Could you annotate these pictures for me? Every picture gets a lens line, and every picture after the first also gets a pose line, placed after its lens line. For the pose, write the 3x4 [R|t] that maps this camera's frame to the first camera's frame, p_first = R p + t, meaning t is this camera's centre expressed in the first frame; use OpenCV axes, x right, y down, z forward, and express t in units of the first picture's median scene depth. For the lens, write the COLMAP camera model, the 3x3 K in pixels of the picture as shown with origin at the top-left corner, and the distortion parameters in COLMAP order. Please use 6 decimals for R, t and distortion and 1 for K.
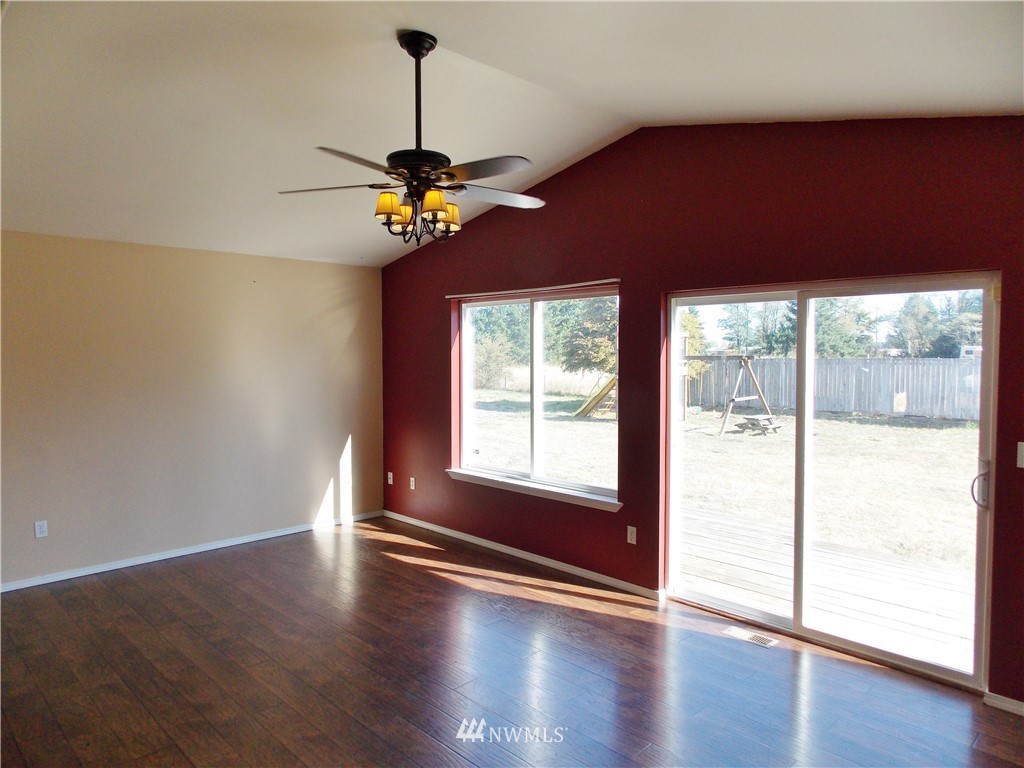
lens RADIAL K [[682.4, 0, 514.0], [0, 682.4, 377.7], [0, 0, 1]] dist [0.018001, -0.006937]
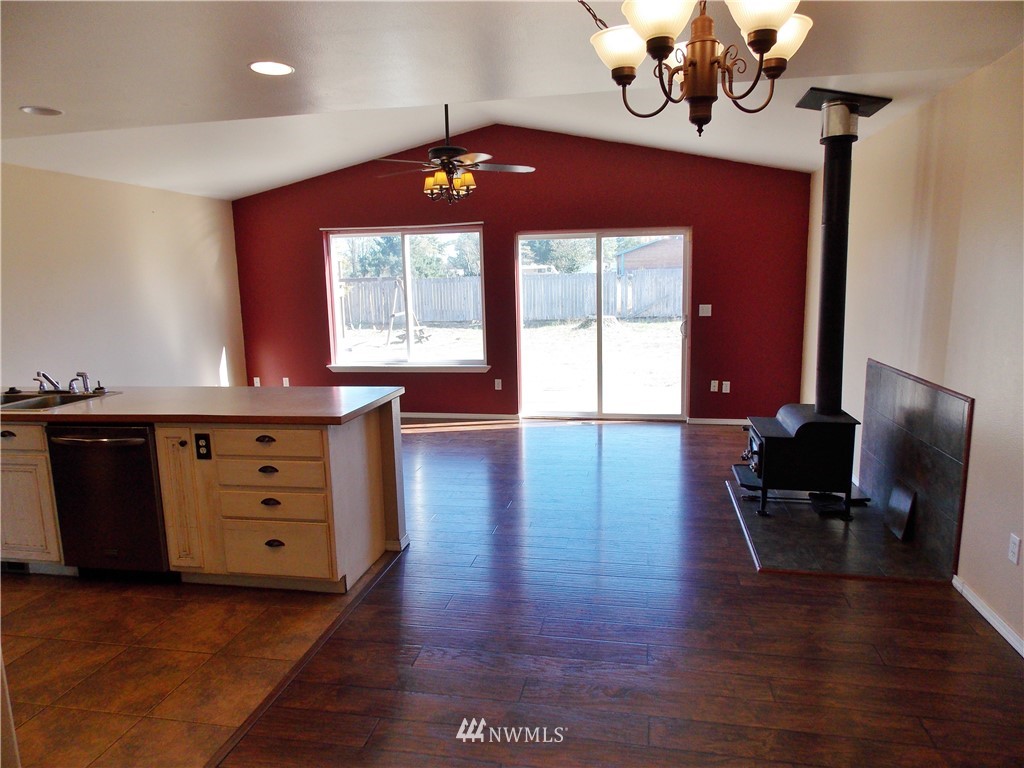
lens RADIAL K [[682.4, 0, 519.1], [0, 682.4, 382.6], [0, 0, 1]] dist [0.018001, -0.006937]
pose [[0.822394, -0.110061, 0.558171, -0.568349], [0.044320, 0.990521, 0.130014, 0.015729], [-0.567189, -0.082185, 0.819477, -0.284913]]
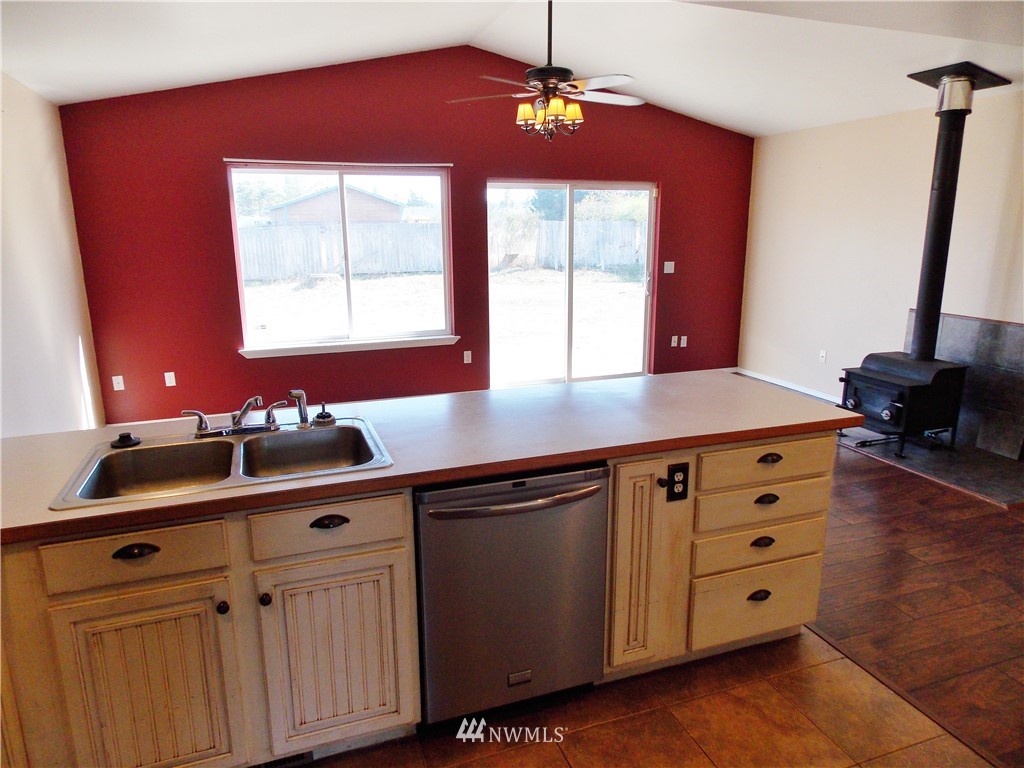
lens RADIAL K [[682.4, 0, 514.8], [0, 682.4, 375.1], [0, 0, 1]] dist [0.018001, -0.006937]
pose [[0.405000, -0.202359, 0.891642, -0.857930], [0.036341, 0.977993, 0.205450, -0.012501], [-0.913594, -0.050804, 0.403441, 0.293157]]
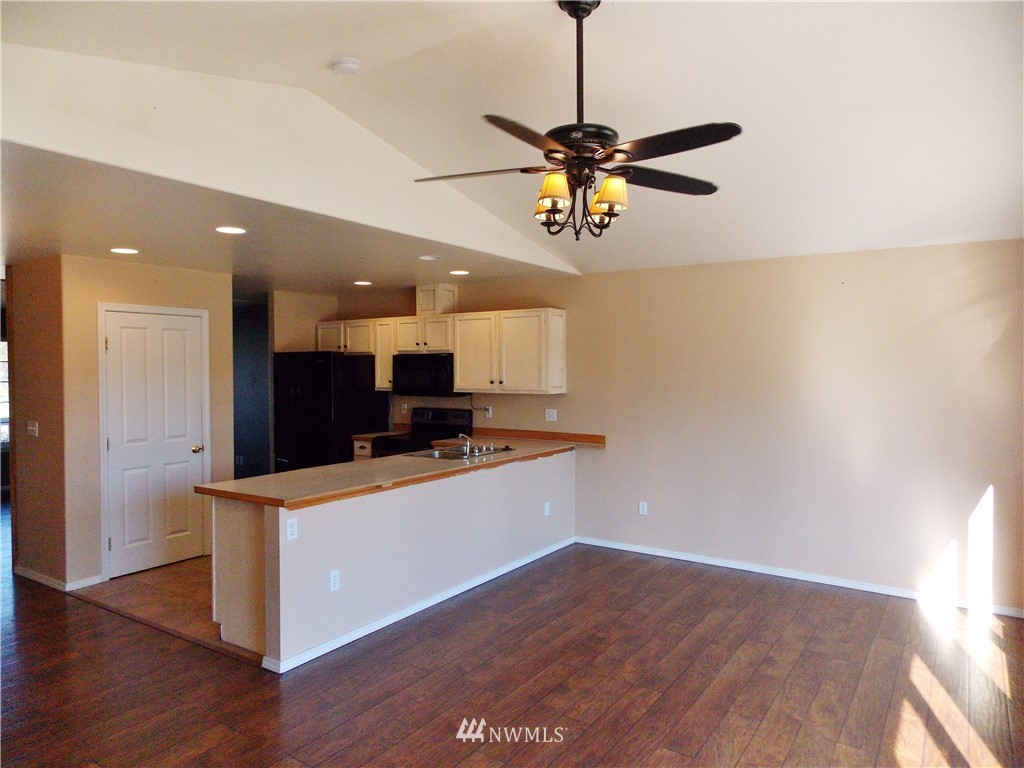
lens RADIAL K [[682.4, 0, 521.0], [0, 682.4, 388.6], [0, 0, 1]] dist [0.018001, -0.006937]
pose [[0.204946, 0.037383, -0.978059, 0.400431], [-0.034470, 0.998926, 0.030958, -0.023319], [0.978166, 0.027369, 0.206014, 0.453575]]
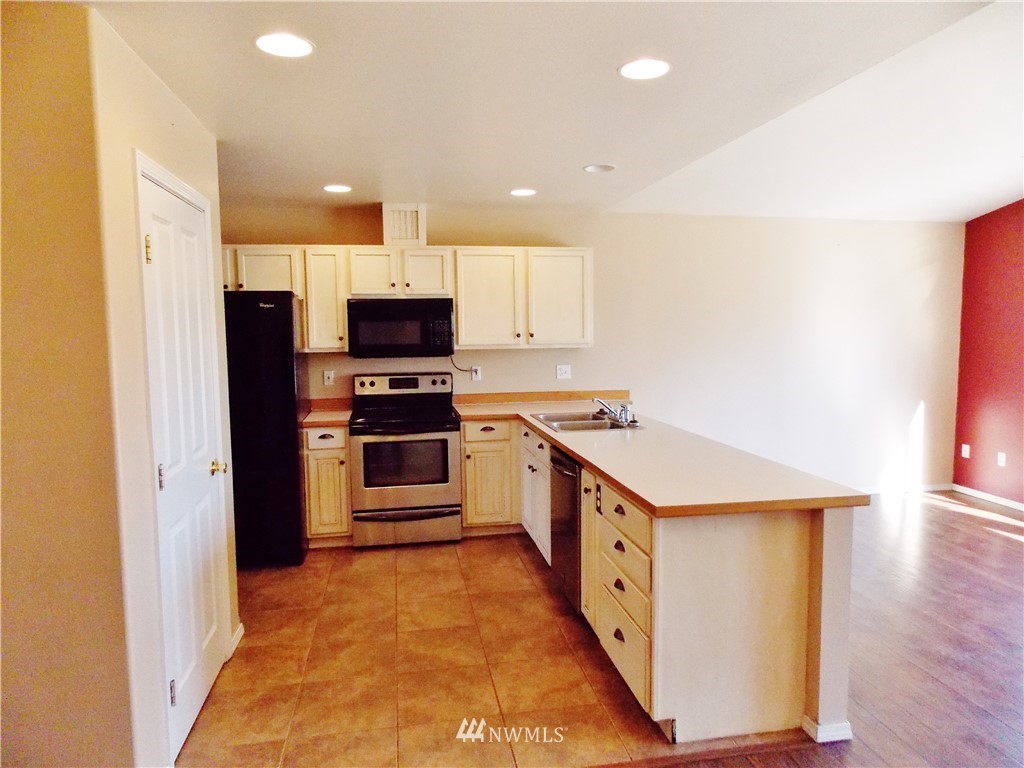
lens RADIAL K [[682.4, 0, 515.6], [0, 682.4, 382.8], [0, 0, 1]] dist [0.018001, -0.006937]
pose [[0.833181, 0.051168, -0.550628, -0.219048], [-0.019014, 0.997772, 0.063949, 0.008036], [0.552673, -0.042811, 0.832298, -0.135533]]
